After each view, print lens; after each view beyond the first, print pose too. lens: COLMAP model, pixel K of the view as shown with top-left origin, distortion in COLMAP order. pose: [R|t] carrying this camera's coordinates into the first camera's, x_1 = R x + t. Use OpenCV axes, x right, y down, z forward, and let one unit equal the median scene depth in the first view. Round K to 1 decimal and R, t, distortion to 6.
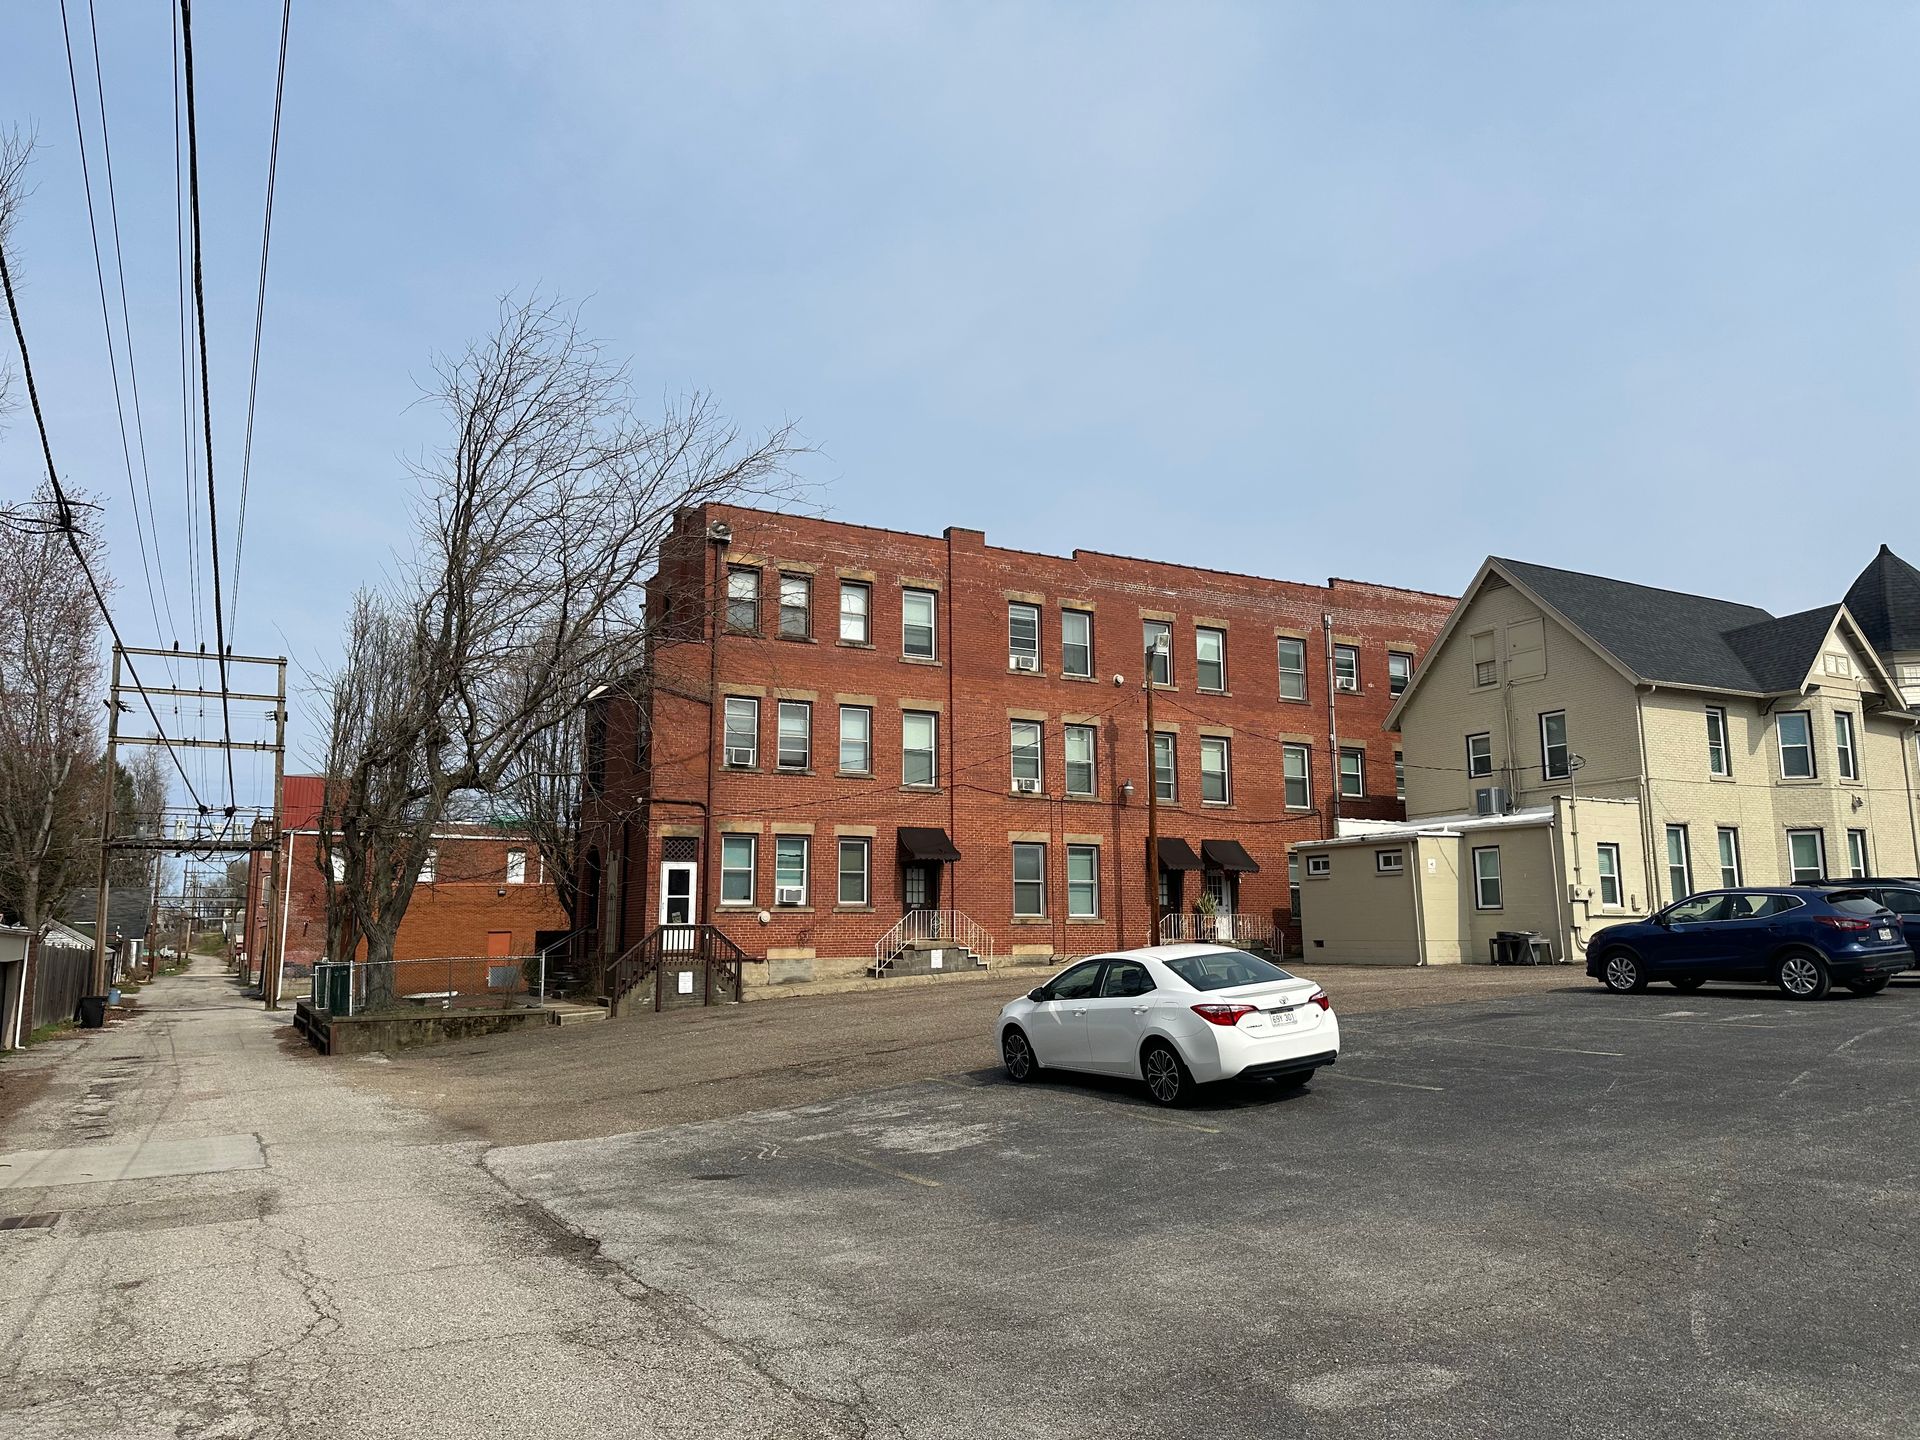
lens RADIAL K [[1321.1, 0, 960.0], [0, 1321.1, 720.0], [0, 0, 1]] dist [0.142594, -0.198845]
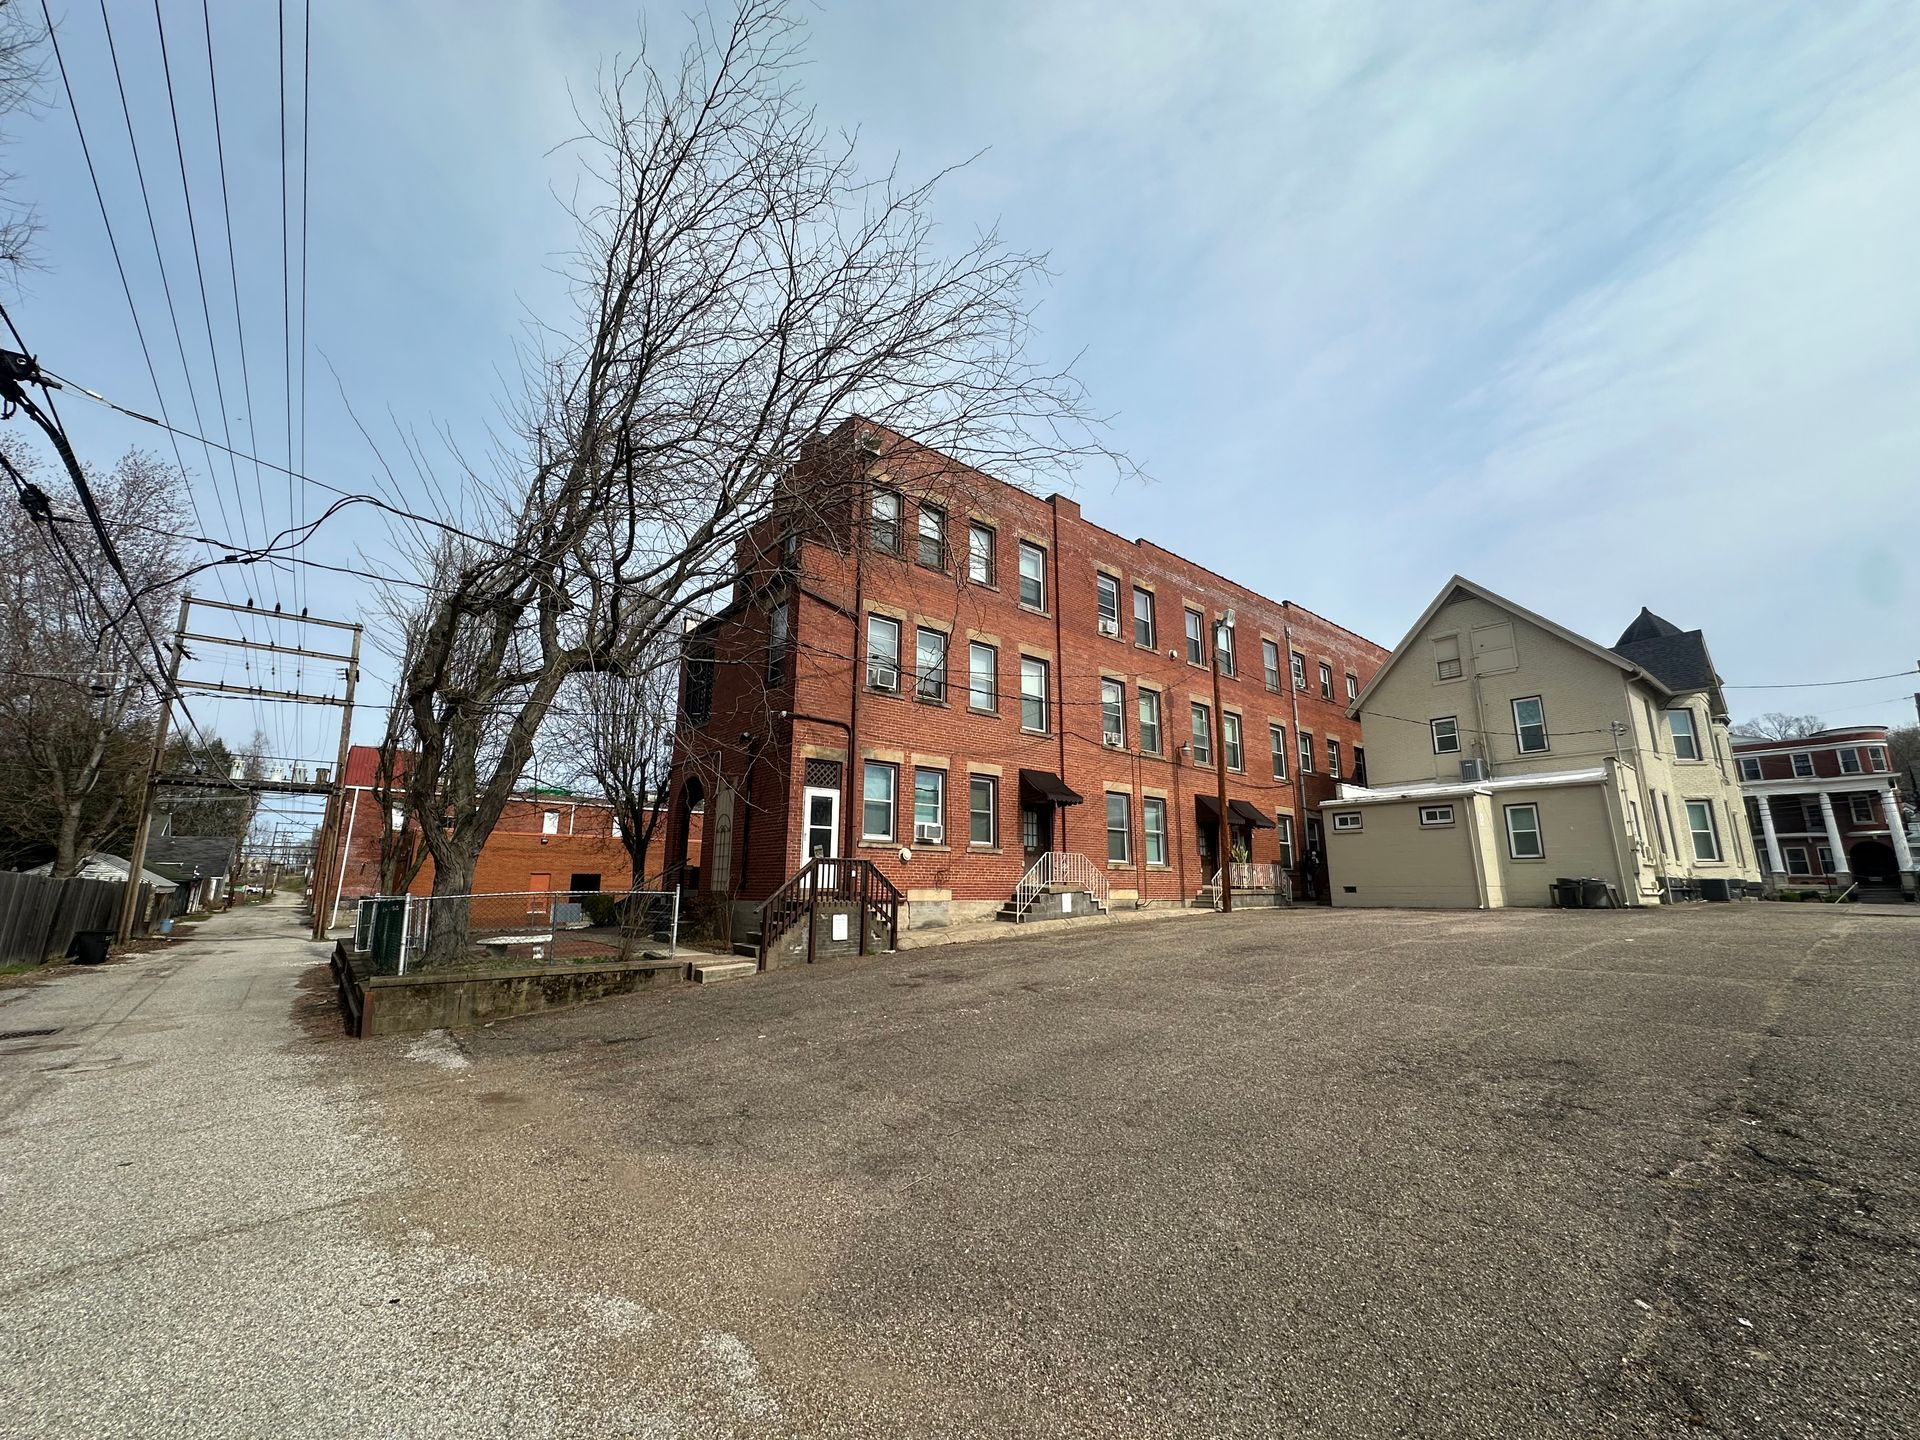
lens RADIAL K [[765.9, 0, 960.0], [0, 765.9, 720.0], [0, 0, 1]] dist [-0.003531, 0.000017]
pose [[0.979711, 0.053262, 0.193209, -0.205827], [-0.042378, 0.997296, -0.060038, 0.082036], [-0.195884, 0.050632, 0.979319, 0.450496]]
